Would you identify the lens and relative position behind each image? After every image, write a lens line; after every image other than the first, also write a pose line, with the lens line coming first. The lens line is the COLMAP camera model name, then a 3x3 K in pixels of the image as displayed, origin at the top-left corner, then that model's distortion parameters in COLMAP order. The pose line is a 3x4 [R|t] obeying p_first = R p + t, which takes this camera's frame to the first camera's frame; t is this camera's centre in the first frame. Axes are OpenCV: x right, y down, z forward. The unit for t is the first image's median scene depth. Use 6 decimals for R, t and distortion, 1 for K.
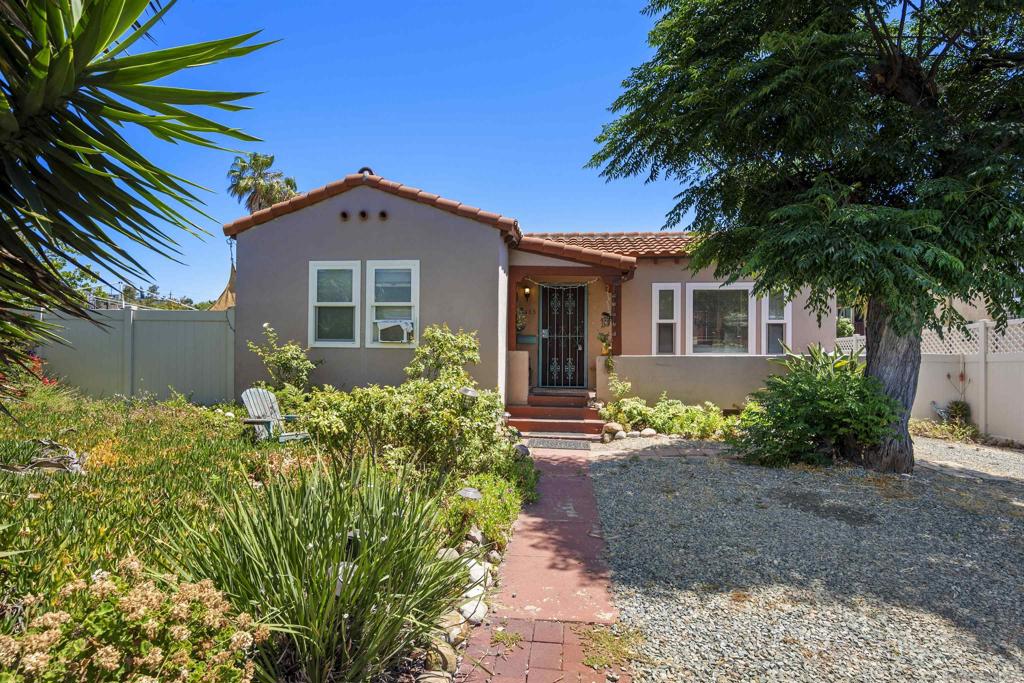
lens RADIAL K [[527.0, 0, 509.7], [0, 527.0, 344.2], [0, 0, 1]] dist [-0.000953, -0.000014]
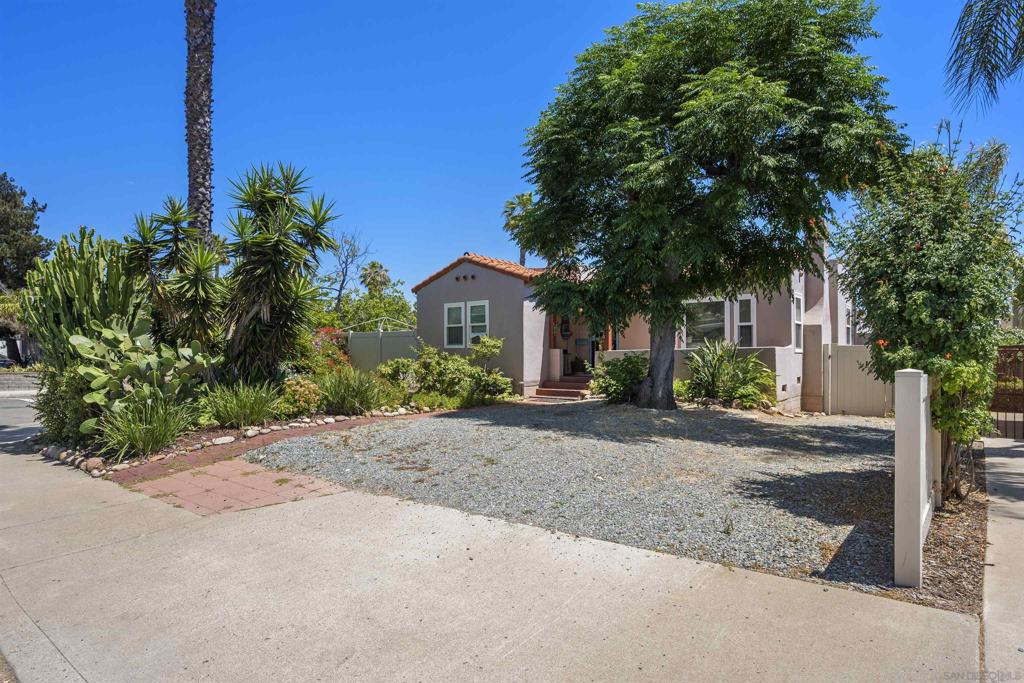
lens RADIAL K [[580.3, 0, 512.7], [0, 580.3, 355.3], [0, 0, 1]] dist [-0.003554, -0.000431]
pose [[0.846209, -0.011285, -0.532732, 0.965238], [0.011747, 0.999928, -0.002522, 0.039782], [0.532722, -0.004124, 0.846280, -0.666629]]
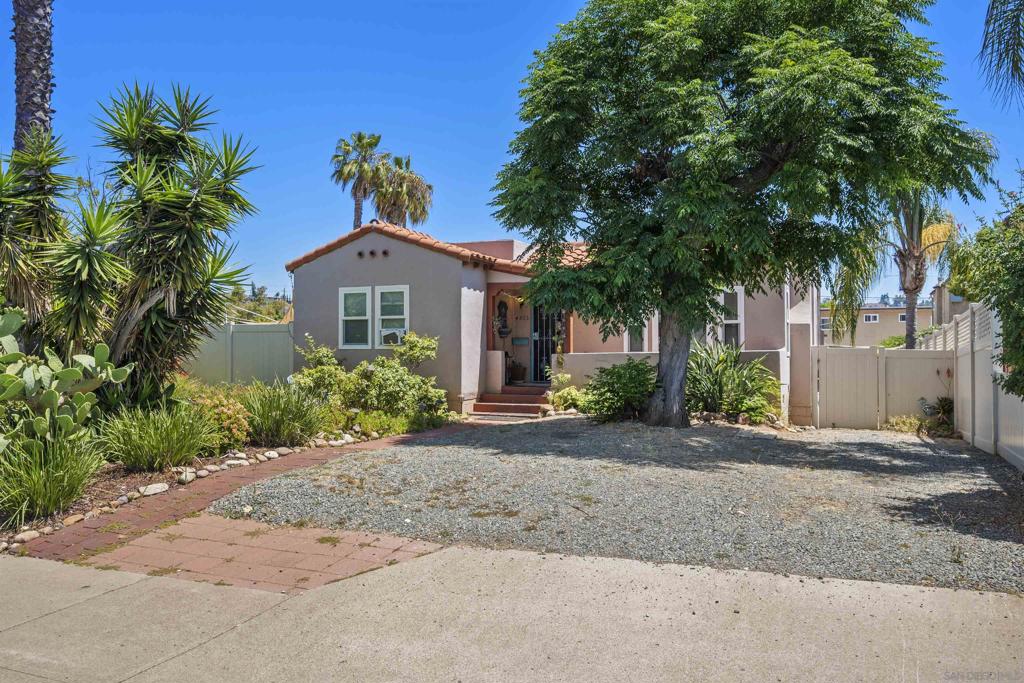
lens RADIAL K [[790.3, 0, 513.7], [0, 790.3, 341.5], [0, 0, 1]] dist [-0.000363, -0.004126]
pose [[0.956936, -0.014467, -0.289939, 0.674983], [0.011130, 0.999852, -0.013155, 0.018279], [0.290086, 0.009362, 0.956955, -0.878836]]
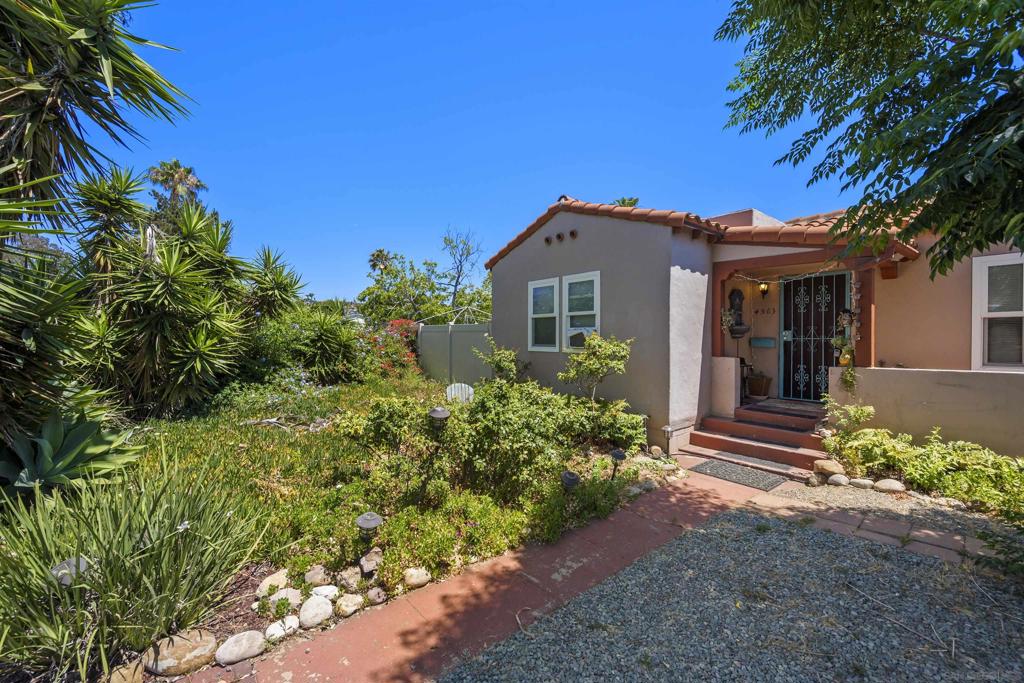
lens RADIAL K [[415.6, 0, 512.9], [0, 415.6, 341.5], [0, 0, 1]] dist [0.000569, -0.000050]
pose [[0.708956, -0.002077, -0.705250, 0.288407], [0.006200, 0.999975, 0.003287, -0.020367], [0.705226, -0.006703, 0.708951, 0.278677]]
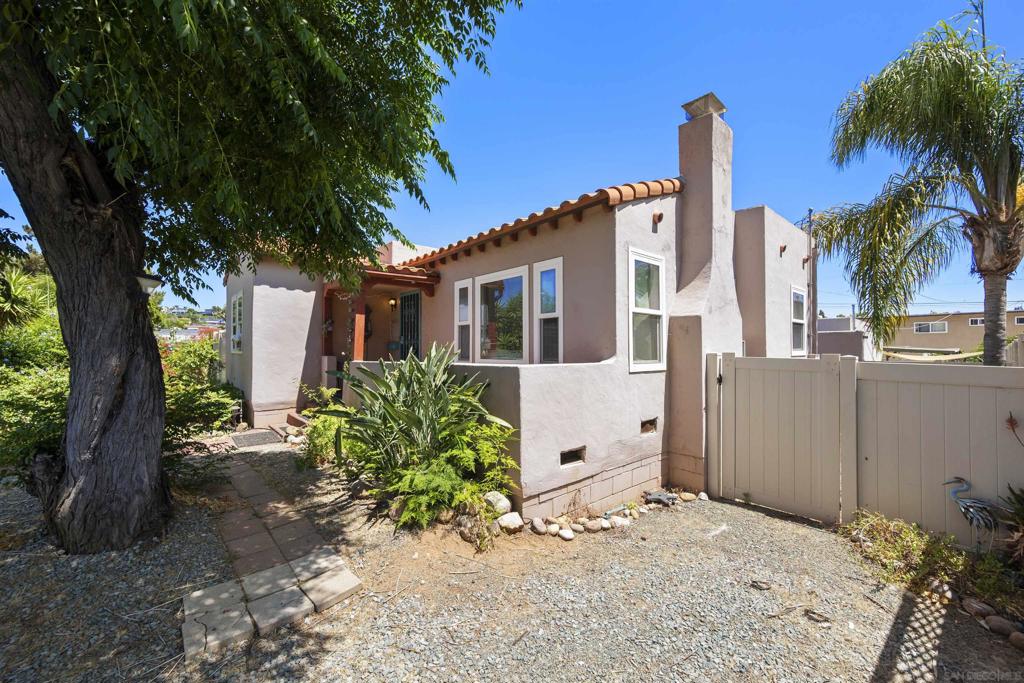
lens RADIAL K [[403.5, 0, 512.7], [0, 403.5, 342.4], [0, 0, 1]] dist [0.000593, -0.000020]
pose [[0.732457, -0.017316, -0.680593, 1.030583], [0.010619, 0.999845, -0.014011, 0.000271], [0.680731, 0.003035, 0.732527, 0.695249]]
